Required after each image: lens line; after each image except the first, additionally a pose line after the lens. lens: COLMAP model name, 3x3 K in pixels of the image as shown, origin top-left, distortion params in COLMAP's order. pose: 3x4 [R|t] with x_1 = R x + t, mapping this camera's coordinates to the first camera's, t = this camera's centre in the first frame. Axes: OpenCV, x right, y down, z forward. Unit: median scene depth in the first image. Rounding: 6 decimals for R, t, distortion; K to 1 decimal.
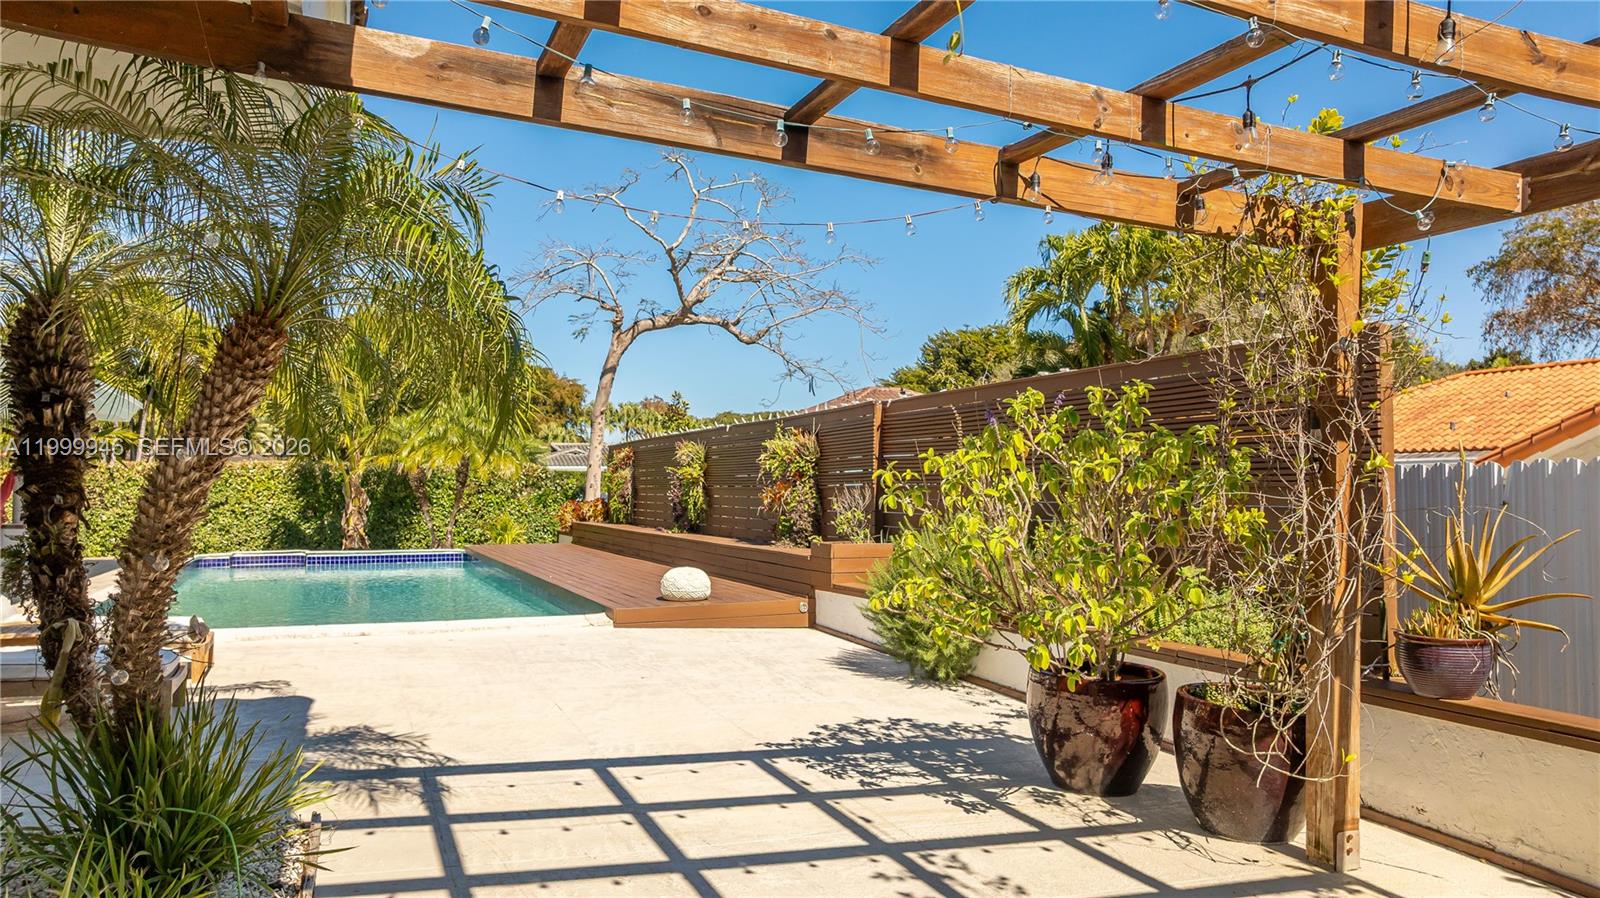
lens RADIAL K [[1113.1, 0, 800.0], [0, 1113.1, 449.0], [0, 0, 1]] dist [-0.045008, 0.038413]
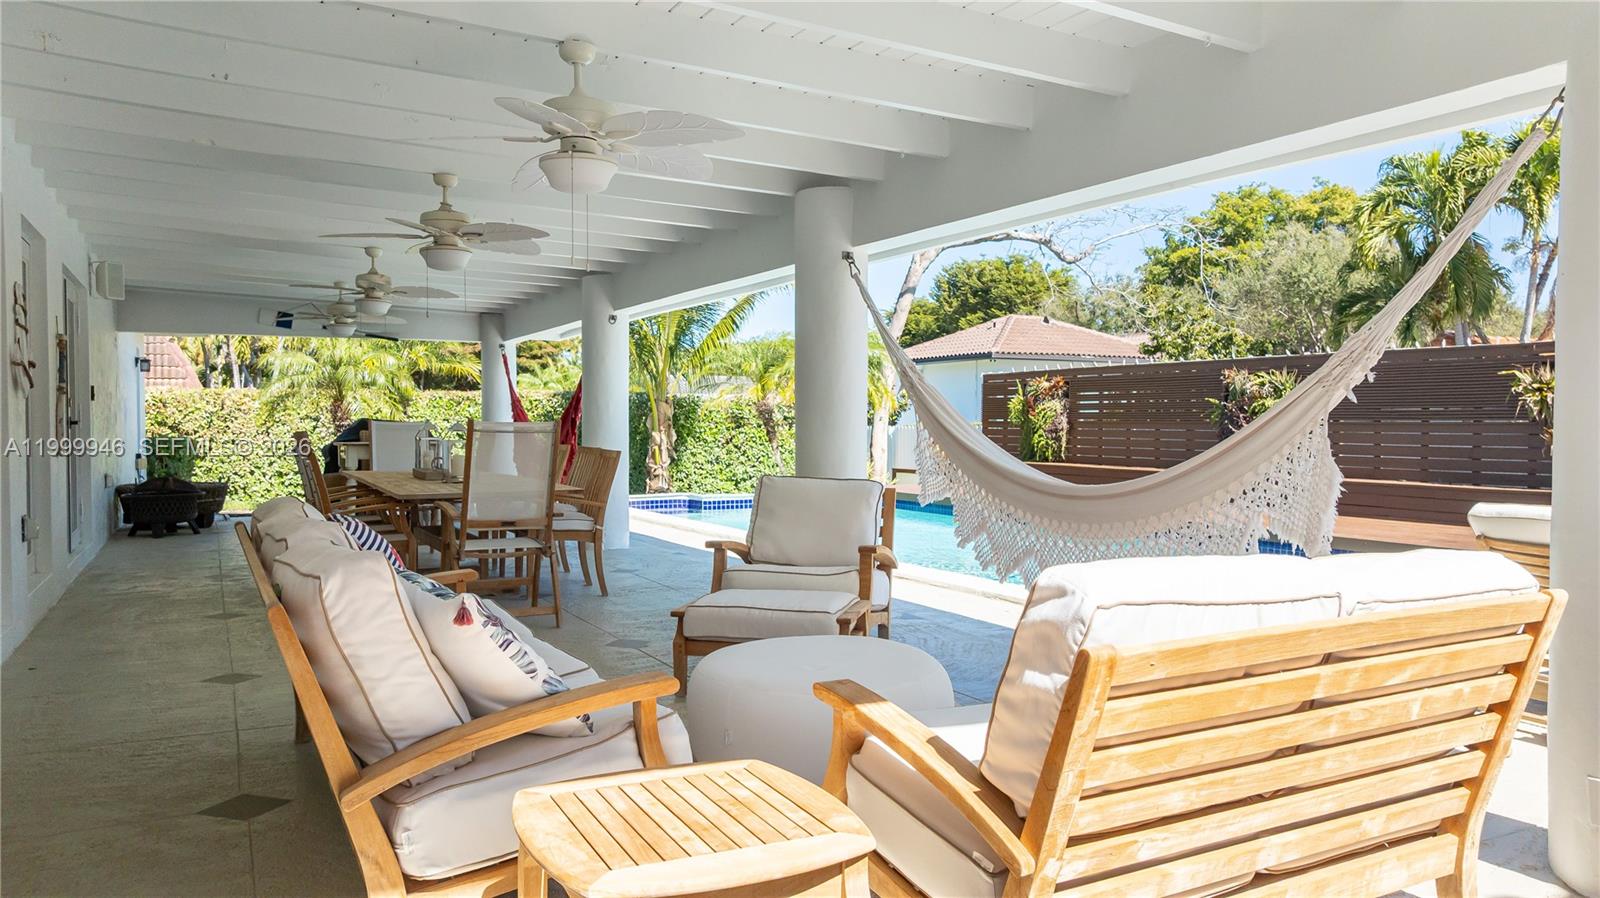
lens RADIAL K [[1113.1, 0, 800.0], [0, 1113.1, 449.0], [0, 0, 1]] dist [-0.045008, 0.038413]
pose [[0.996507, -0.001279, 0.083498, -0.399306], [-0.003864, 0.998106, 0.061404, 0.002868], [-0.083418, -0.061512, 0.994614, 0.120475]]
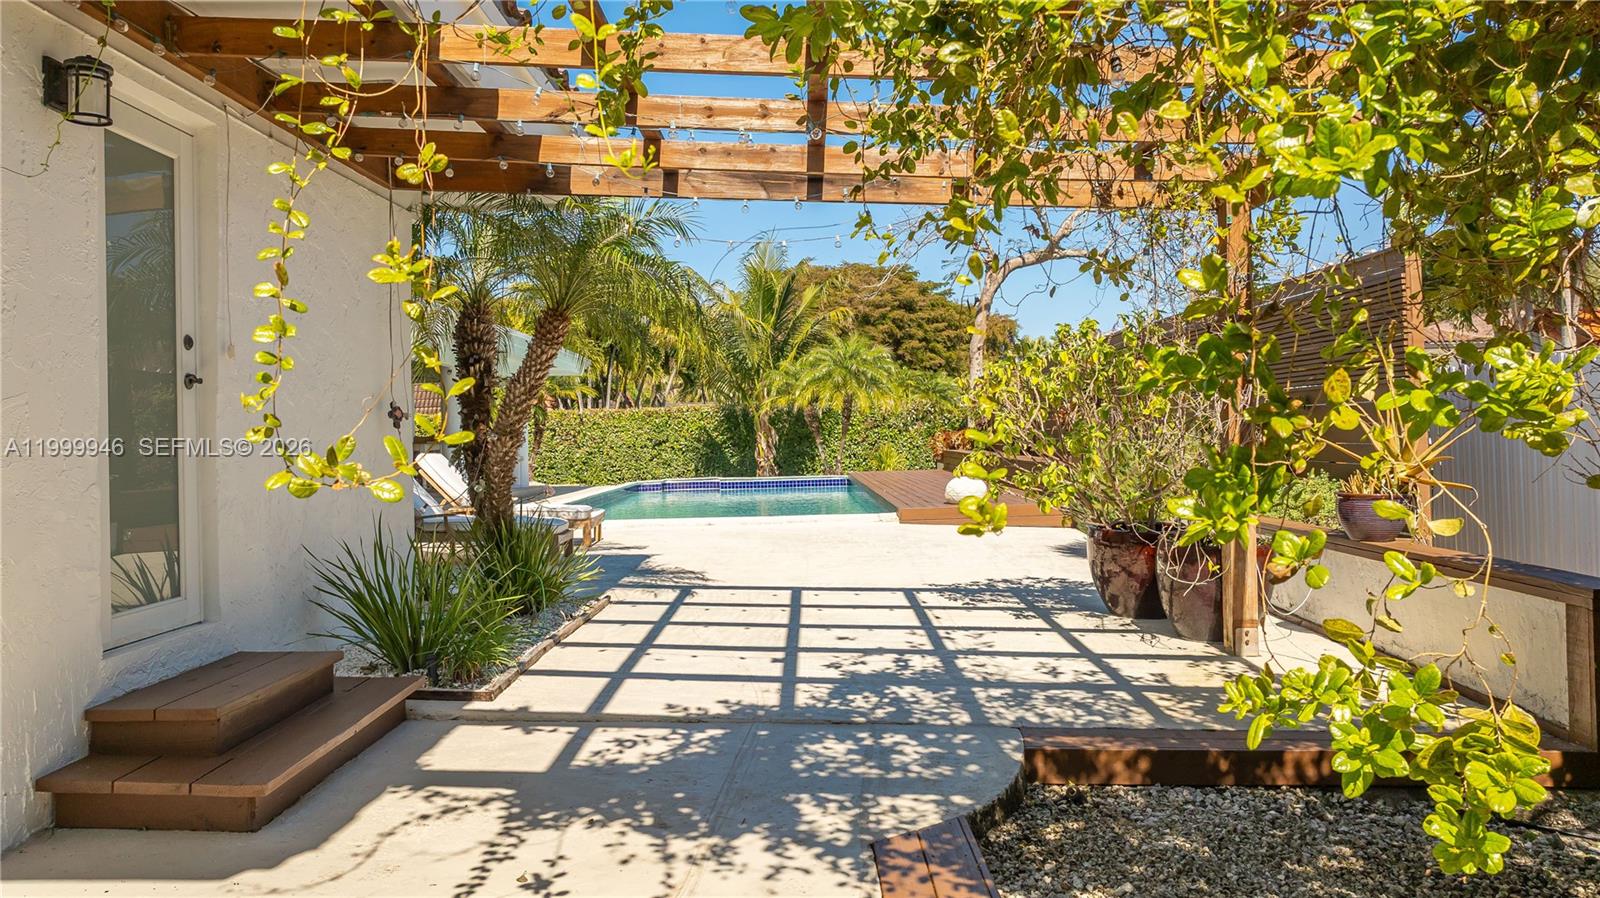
lens RADIAL K [[1157.6, 0, 802.2], [0, 1157.6, 413.3], [0, 0, 1]] dist [0.006411, 0.000791]
pose [[0.922942, -0.030574, -0.383724, 0.106034], [0.039607, 0.999093, 0.015660, 0.006187], [0.382897, -0.029651, 0.923315, -0.106599]]
